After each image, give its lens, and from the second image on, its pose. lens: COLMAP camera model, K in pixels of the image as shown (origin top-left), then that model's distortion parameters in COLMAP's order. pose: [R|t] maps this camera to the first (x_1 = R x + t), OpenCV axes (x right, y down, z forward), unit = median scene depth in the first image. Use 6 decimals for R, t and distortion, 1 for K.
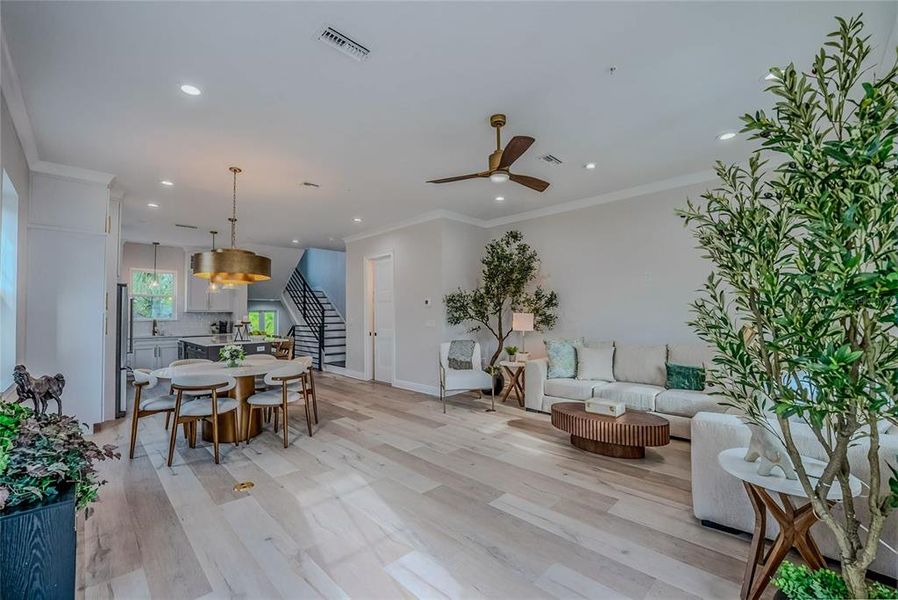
lens RADIAL K [[371.9, 0, 449.6], [0, 371.9, 303.4], [0, 0, 1]] dist [-0.010411, -0.000167]
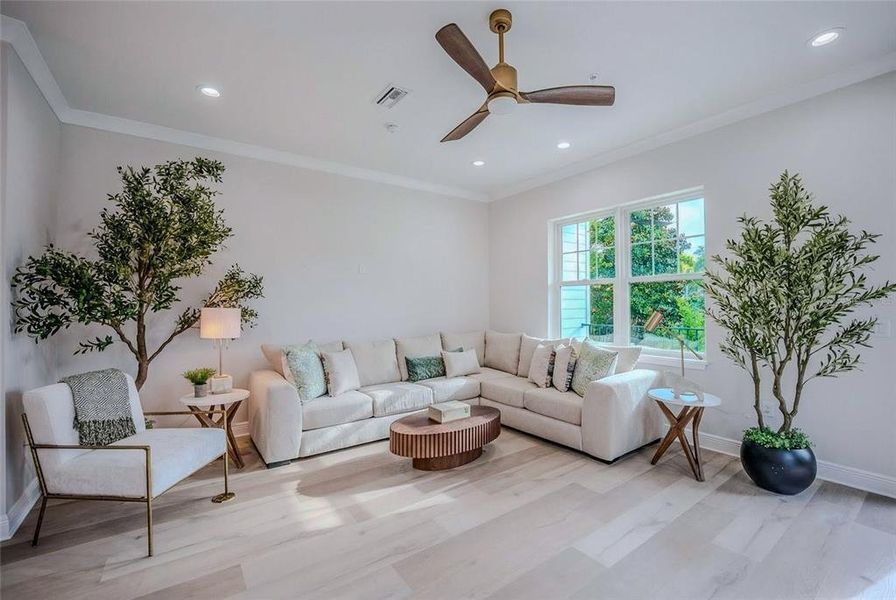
lens RADIAL K [[379.9, 0, 448.0], [0, 379.9, 300.0], [0, 0, 1]] dist [-0.026295, -0.000078]
pose [[0.170058, 0.020575, 0.985219, -0.452014], [-0.024795, 0.999555, -0.016595, 0.022025], [-0.985122, -0.021606, 0.170492, 0.788793]]
